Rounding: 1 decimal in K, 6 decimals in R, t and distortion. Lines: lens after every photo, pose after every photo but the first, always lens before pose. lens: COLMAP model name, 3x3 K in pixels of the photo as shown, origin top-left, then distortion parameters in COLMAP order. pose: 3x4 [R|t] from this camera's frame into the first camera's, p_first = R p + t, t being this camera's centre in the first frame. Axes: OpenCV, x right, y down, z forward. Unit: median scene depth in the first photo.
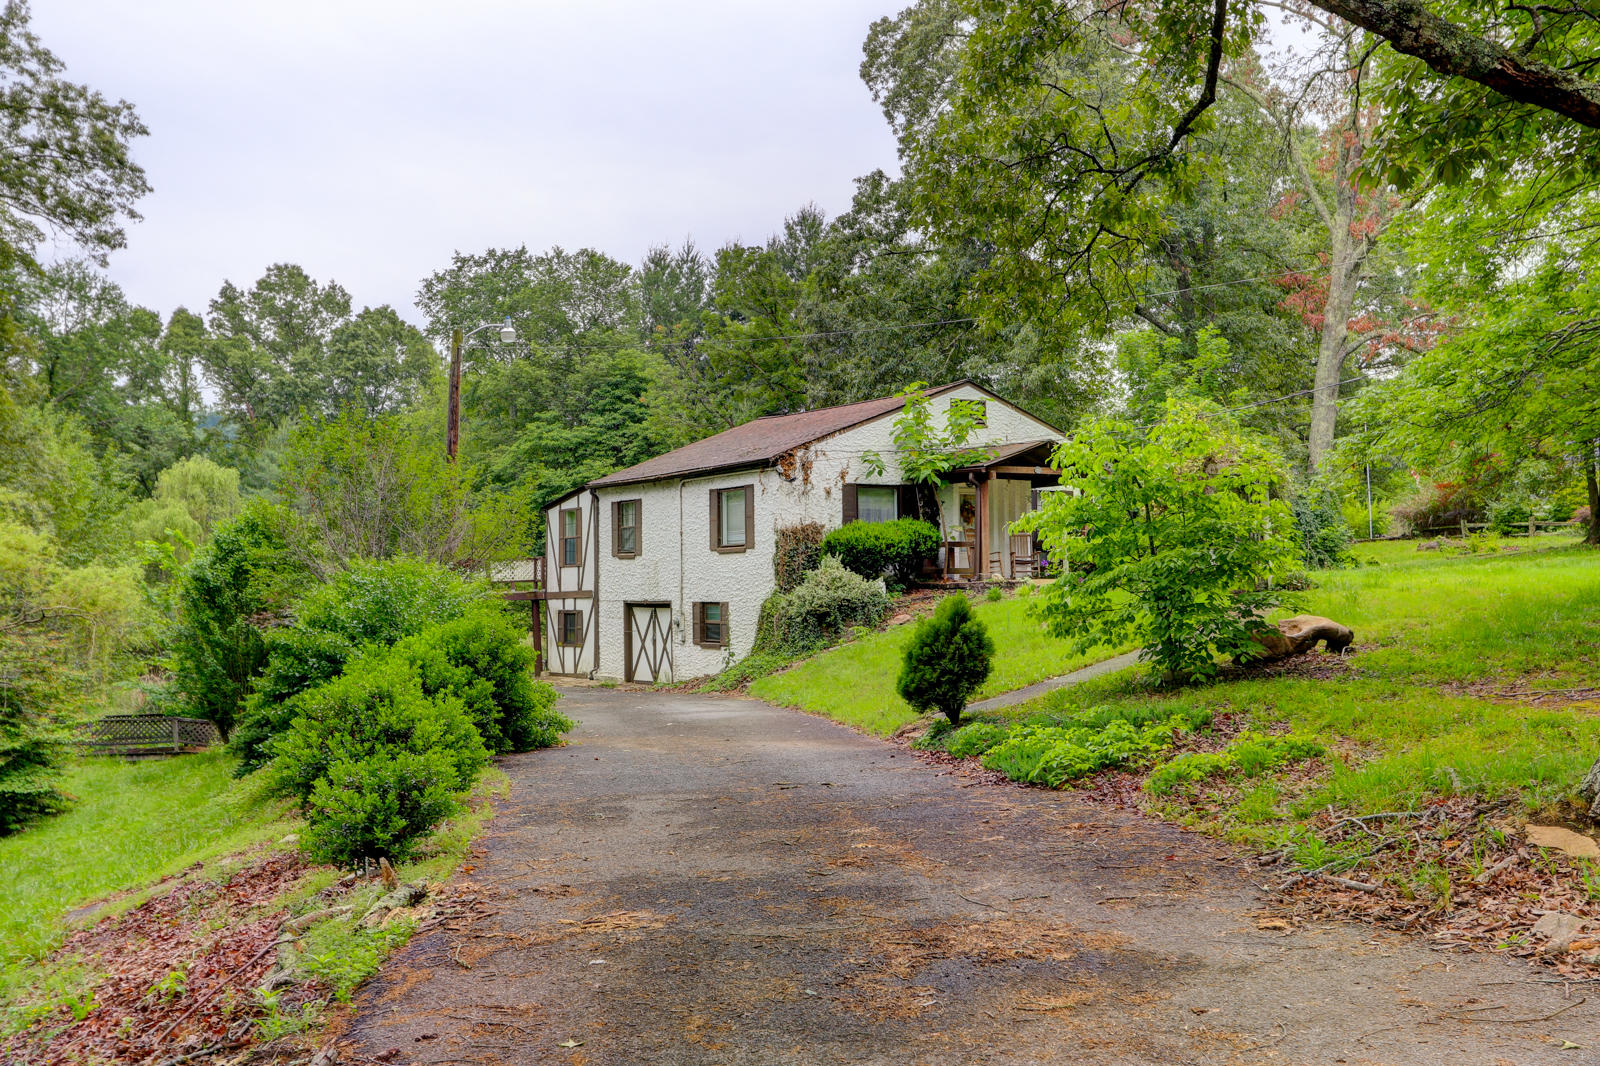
lens RADIAL K [[1603.8, 0, 805.7], [0, 1603.8, 535.4], [0, 0, 1]] dist [0.075190, 0.000000]
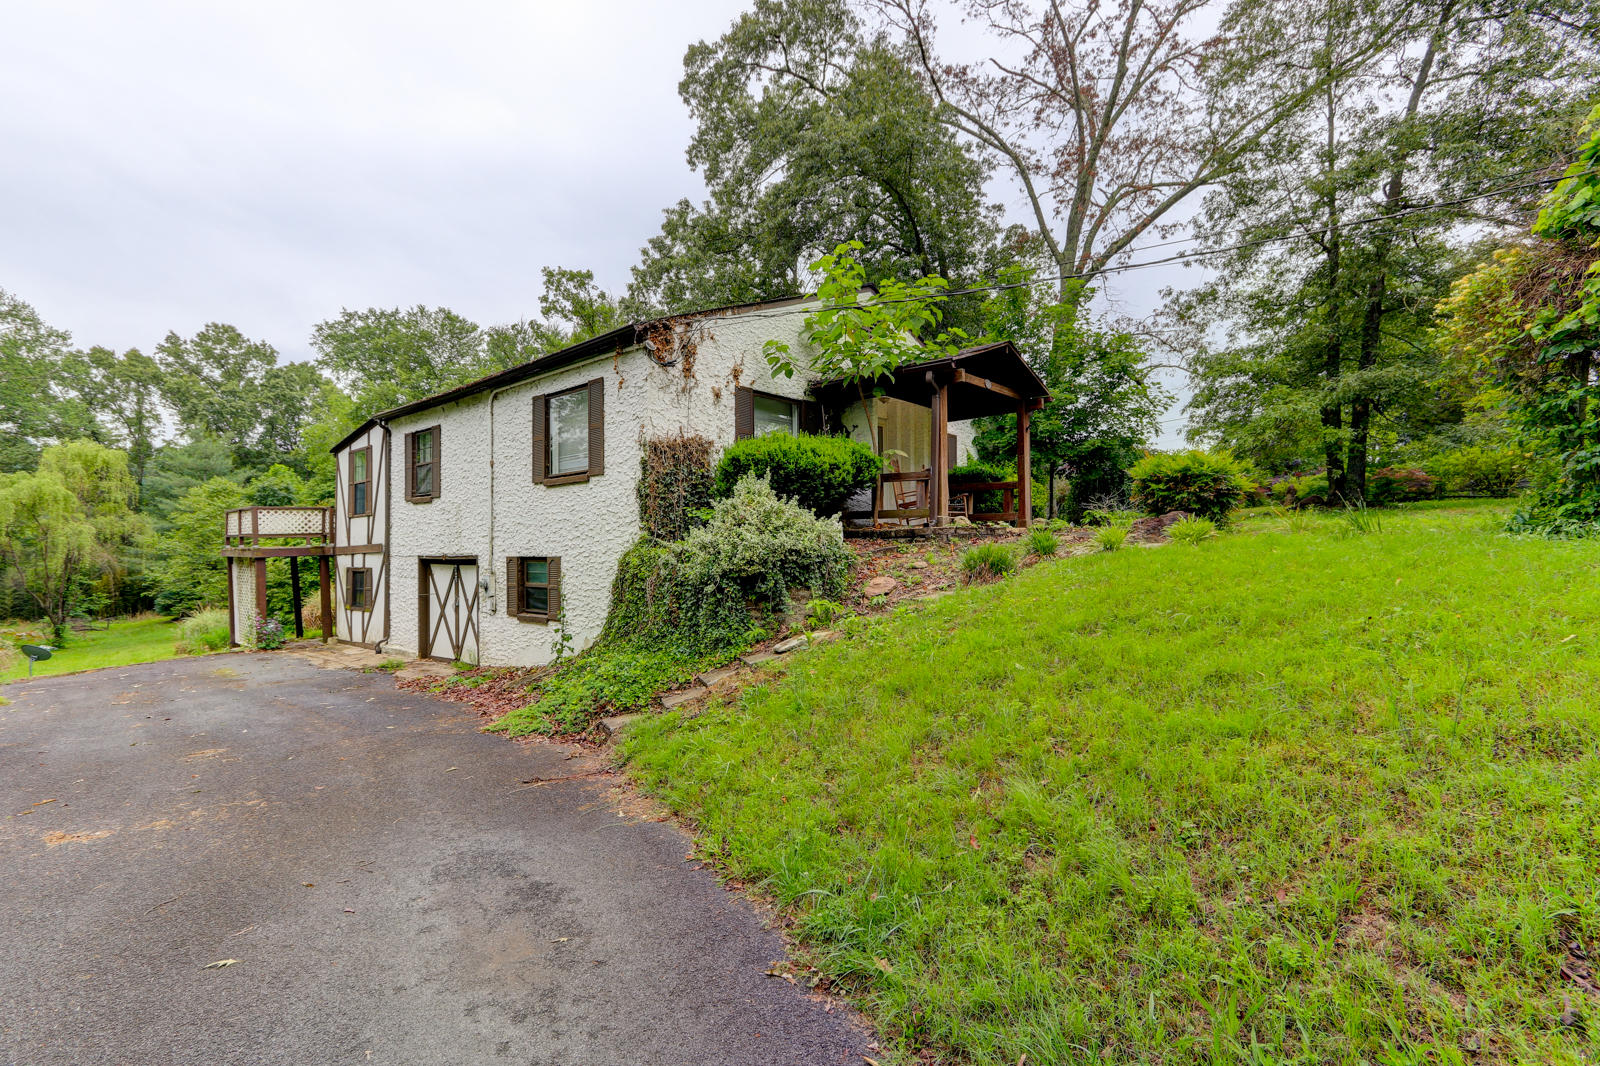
lens RADIAL K [[731.6, 0, 797.5], [0, 731.6, 535.3], [0, 0, 1]] dist [0.007482, 0.003119]
pose [[0.960263, 0.007305, 0.279001, -0.035802], [-0.009587, 0.999931, 0.006815, 0.027343], [-0.278932, -0.009219, 0.960267, 0.626608]]
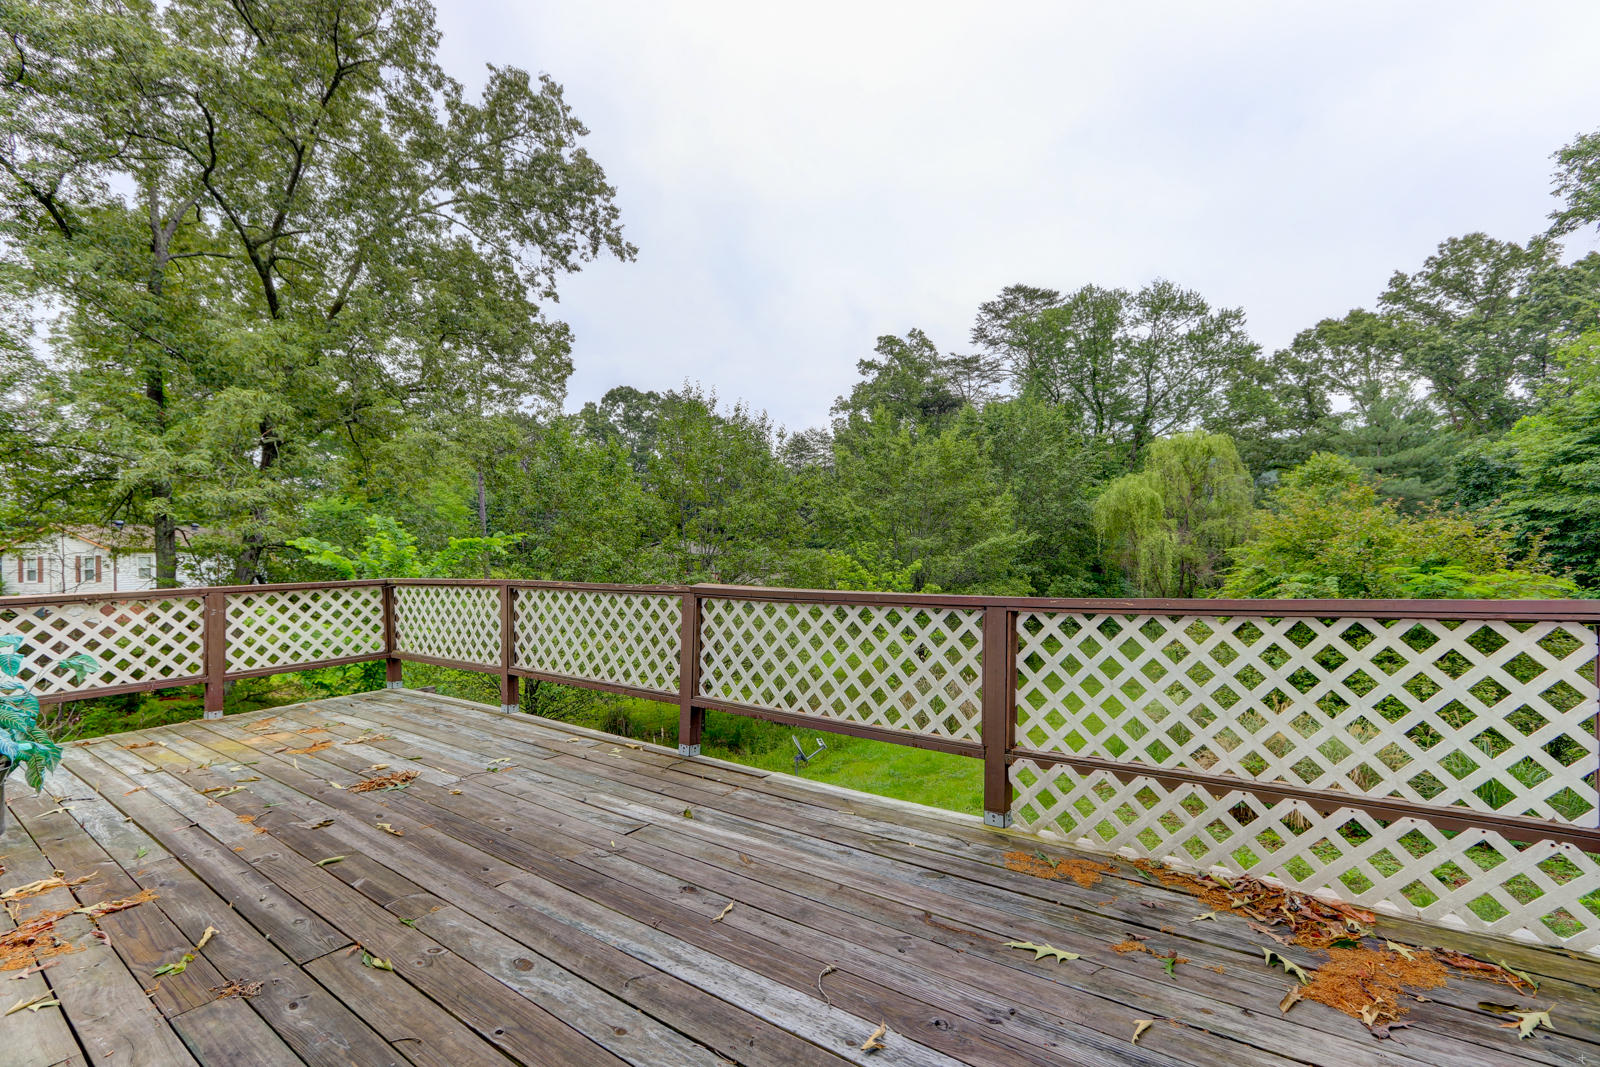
lens RADIAL K [[731.6, 0, 805.6], [0, 731.6, 536.9], [0, 0, 1]] dist [0.007482, 0.003119]
pose [[0.337550, -0.012240, -0.941228, -0.057115], [0.050670, 0.998702, 0.005184, 0.003376], [0.939943, -0.049441, 0.337733, 1.181993]]
